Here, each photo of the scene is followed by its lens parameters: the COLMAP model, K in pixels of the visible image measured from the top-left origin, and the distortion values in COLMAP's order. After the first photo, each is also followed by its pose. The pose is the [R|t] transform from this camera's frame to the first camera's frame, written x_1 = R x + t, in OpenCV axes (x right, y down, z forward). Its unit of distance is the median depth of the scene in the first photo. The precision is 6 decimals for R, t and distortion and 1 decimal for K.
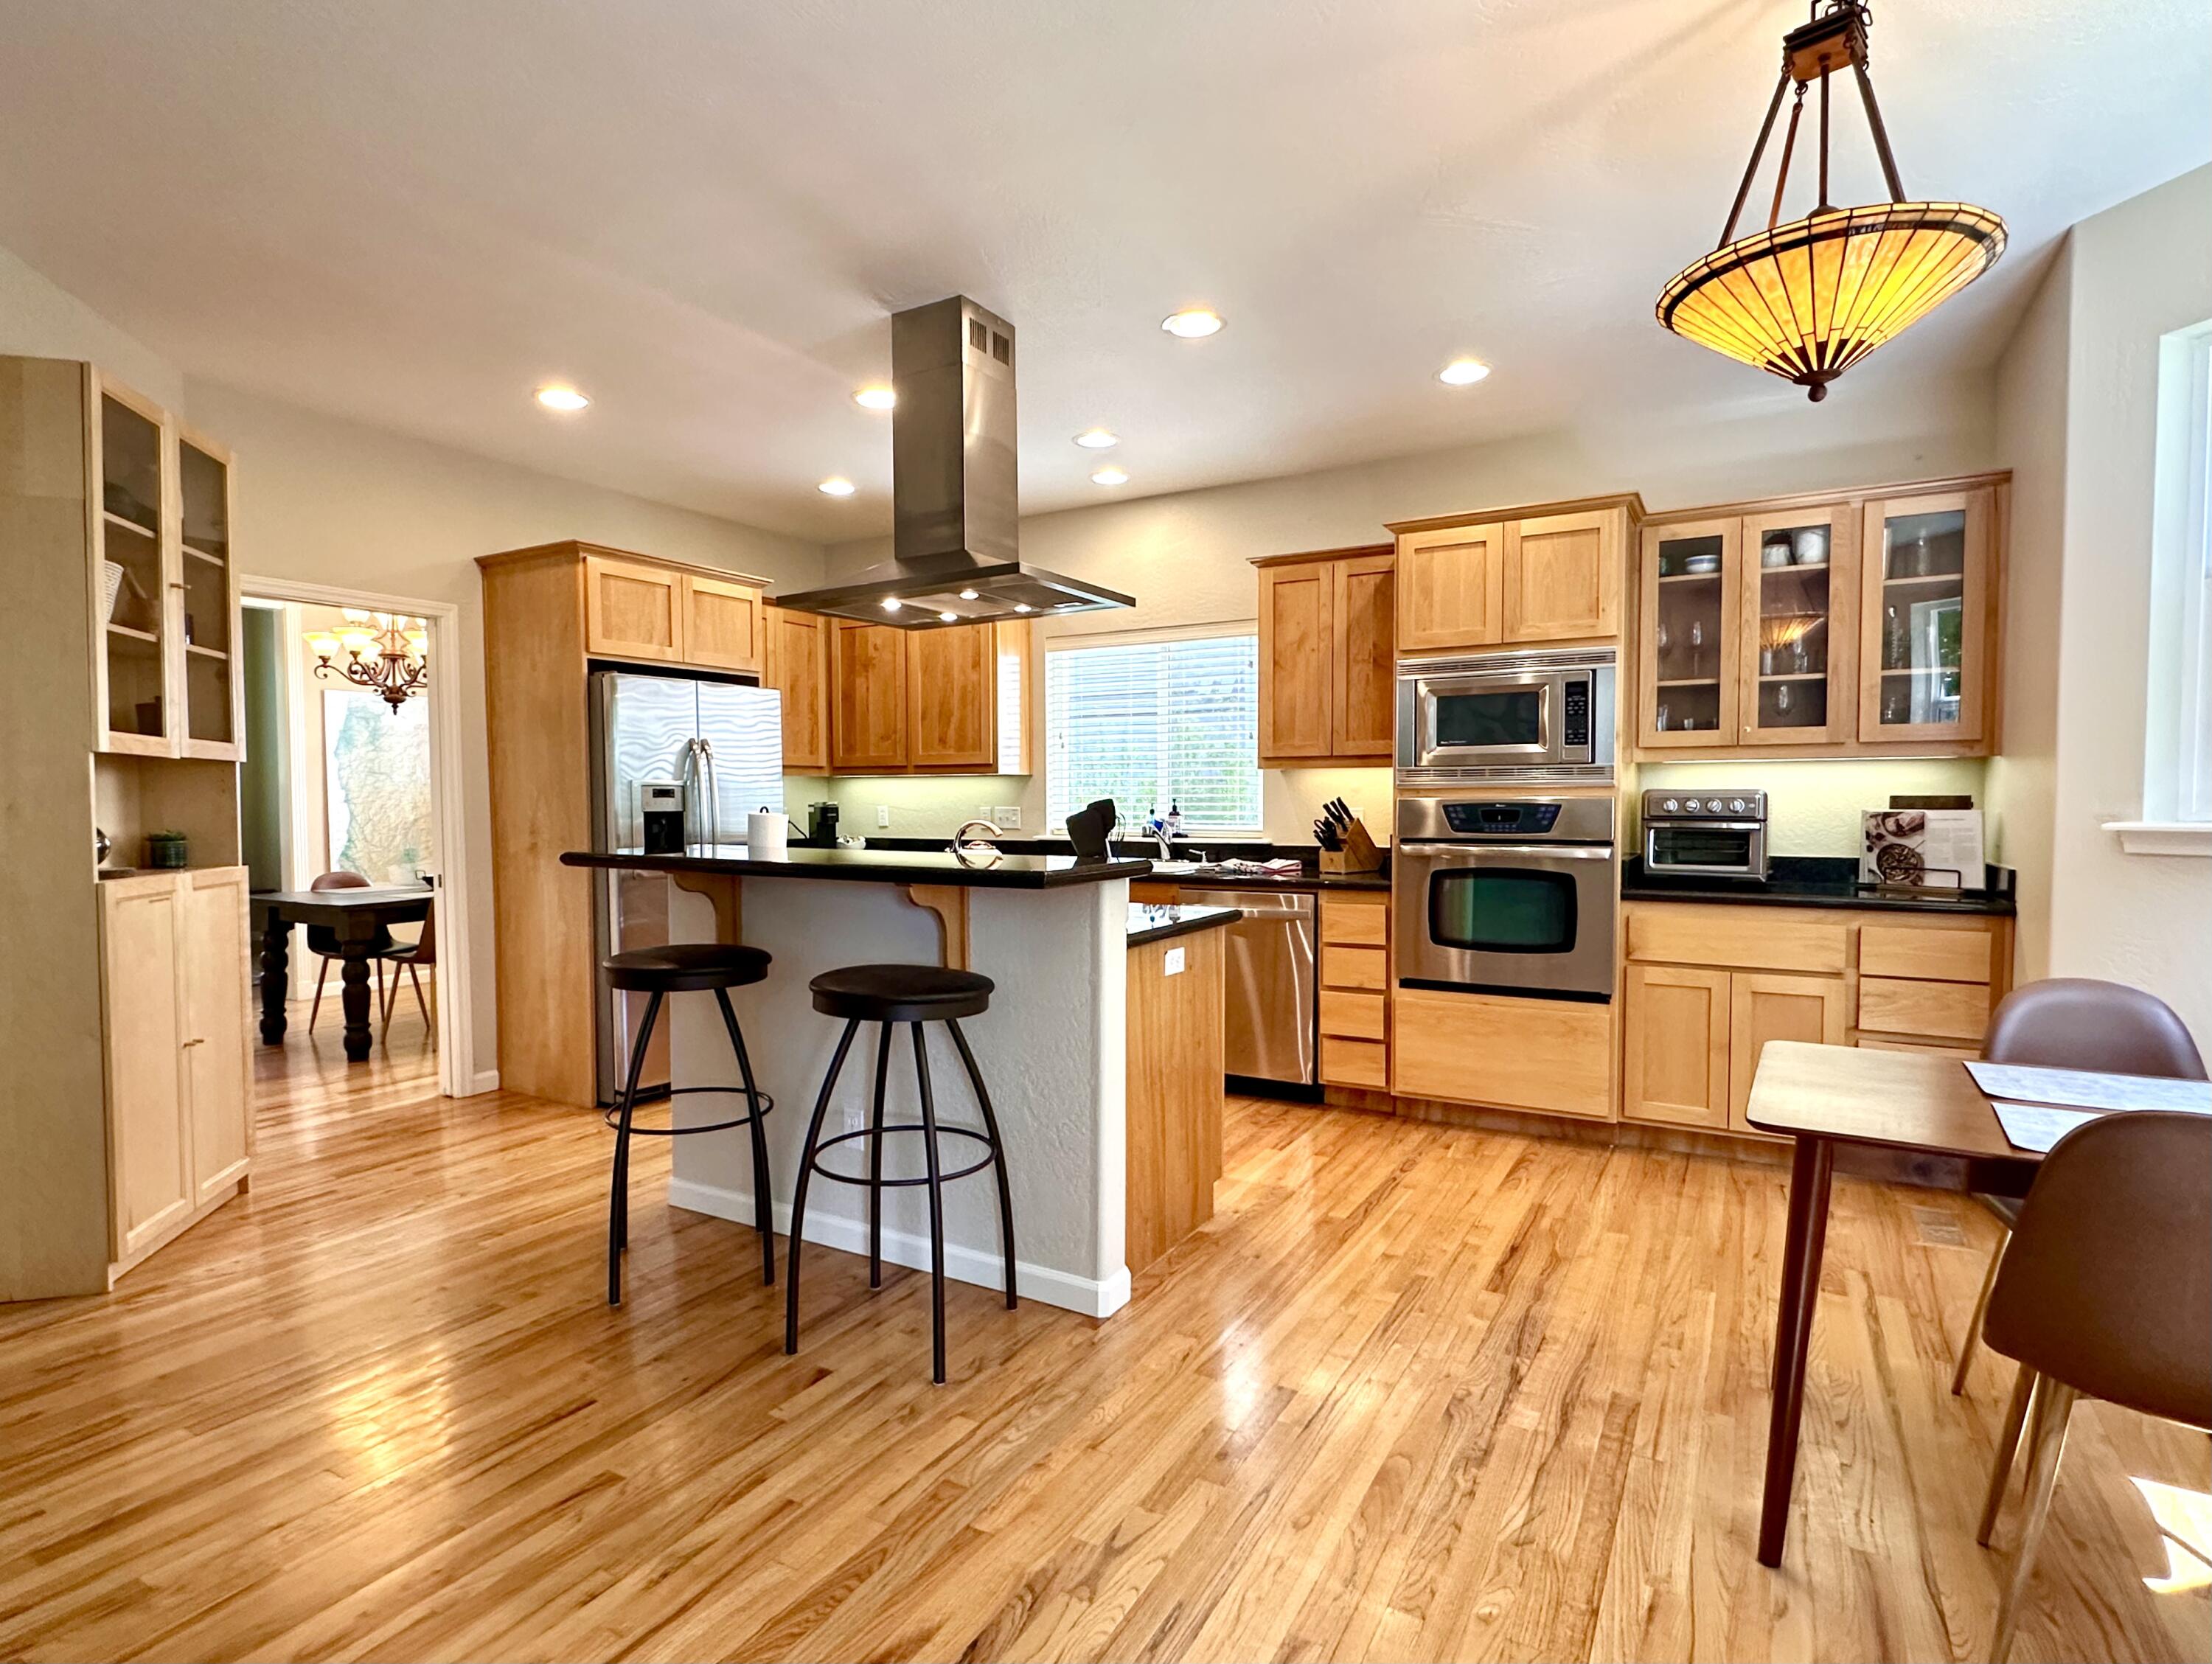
lens RADIAL K [[1139.6, 0, 1094.9], [0, 1139.6, 845.6], [0, 0, 1]] dist [-0.001427, 0.000520]
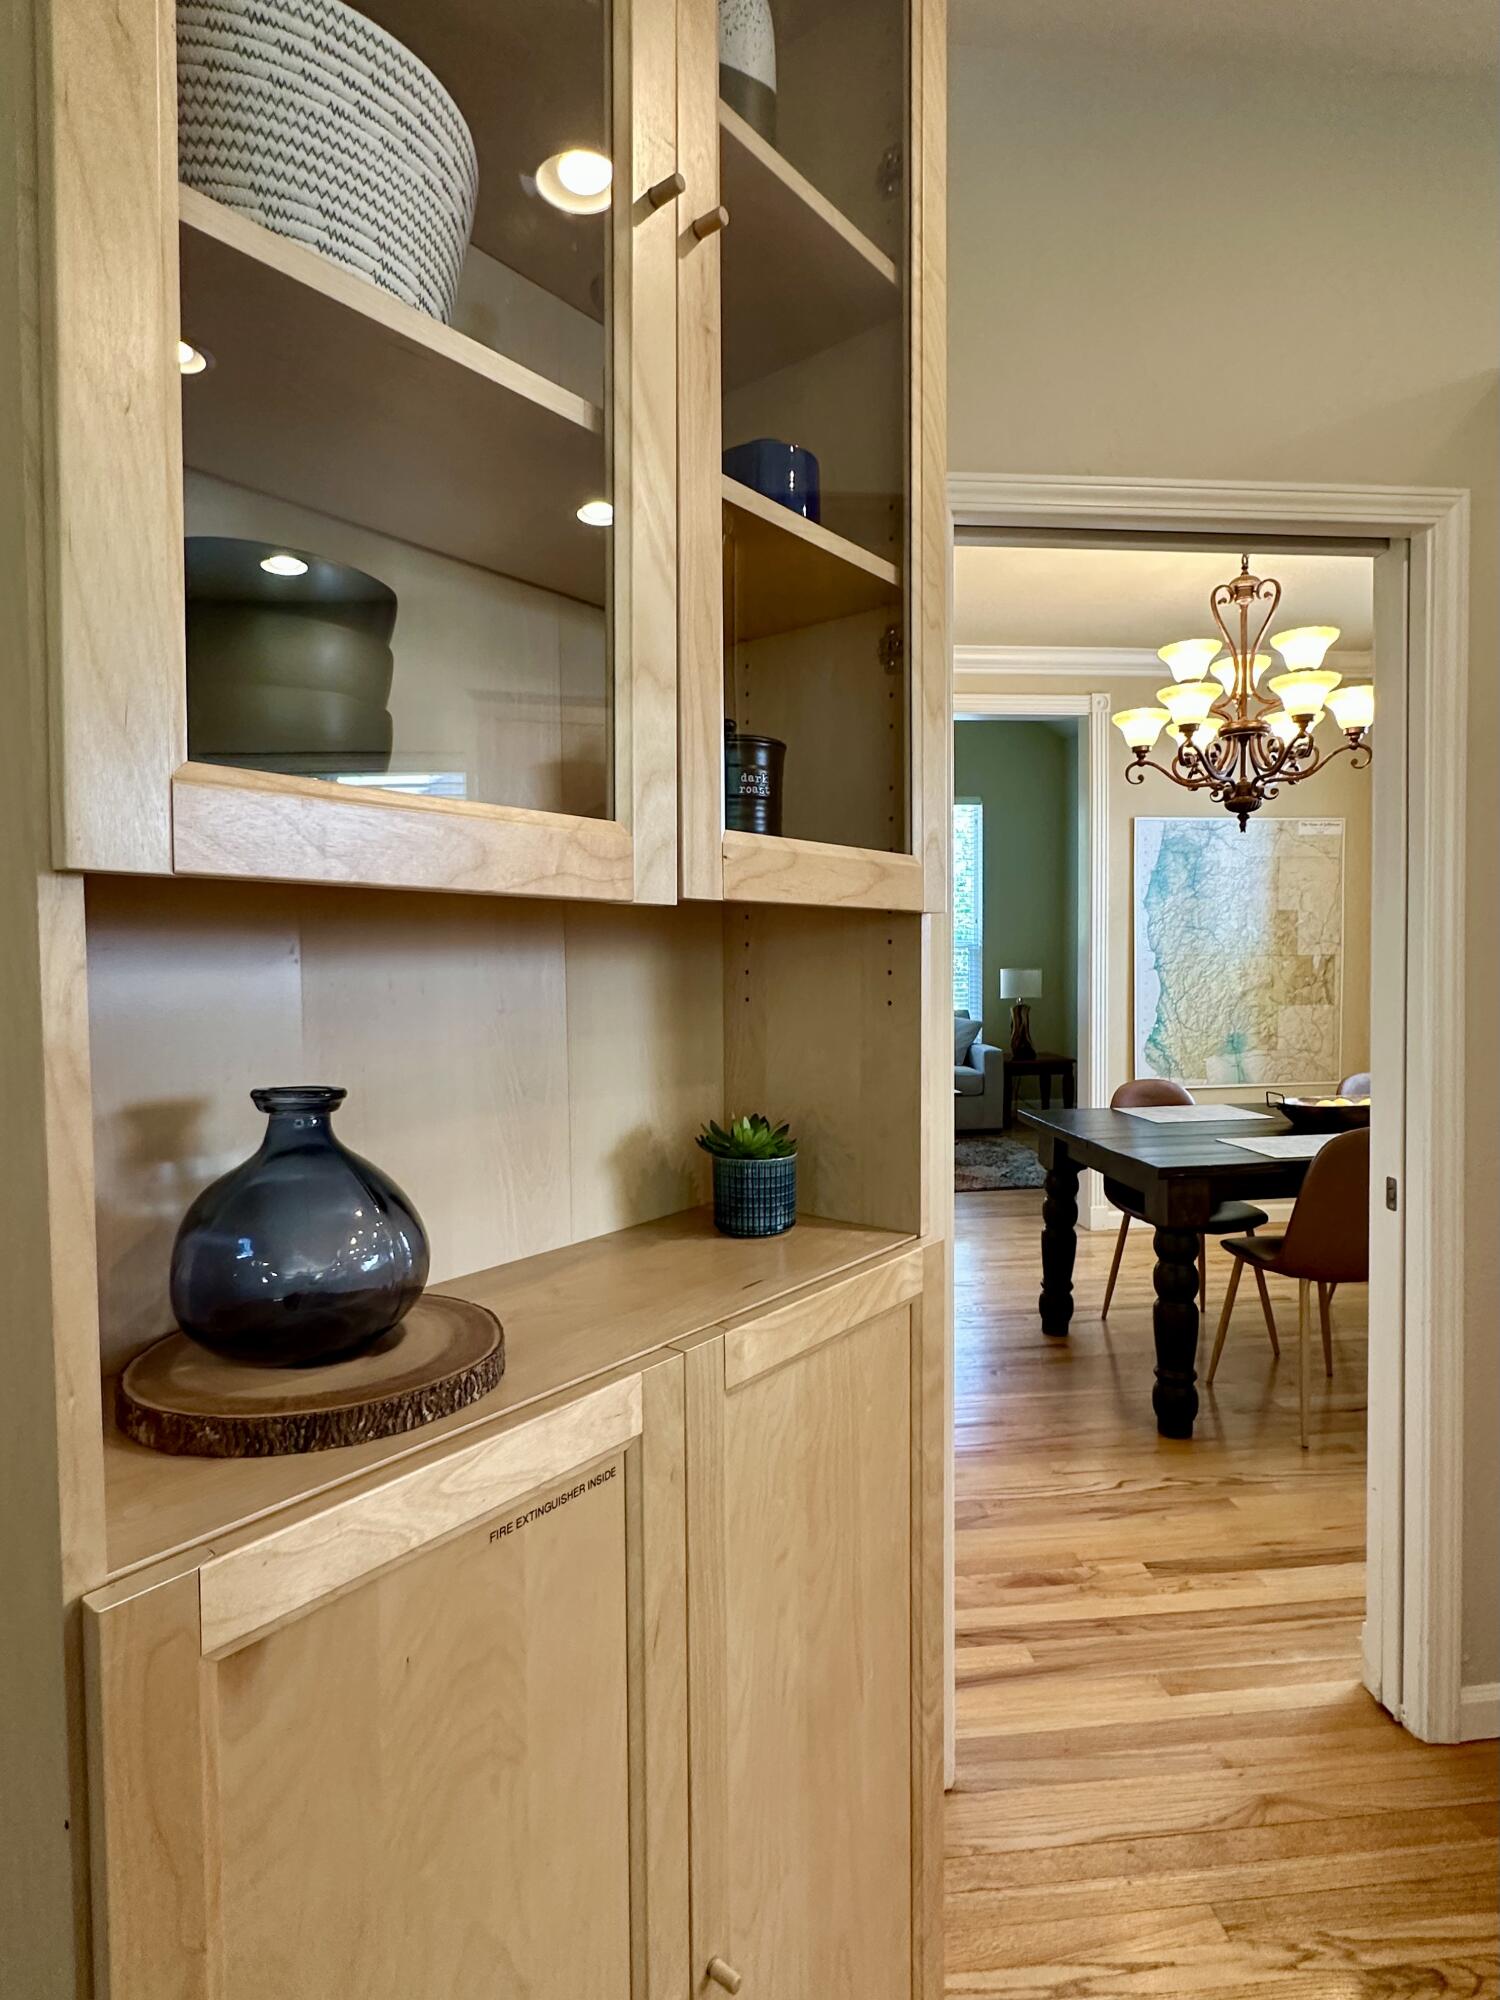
lens RADIAL K [[1030.4, 0, 743.8], [0, 1030.4, 994.0], [0, 0, 1]] dist [-0.001427, 0.000520]
pose [[0.585195, 0.027068, -0.810441, -0.327342], [-0.022572, 0.999599, 0.017087, -0.032696], [0.810579, 0.008295, 0.585571, 0.472183]]
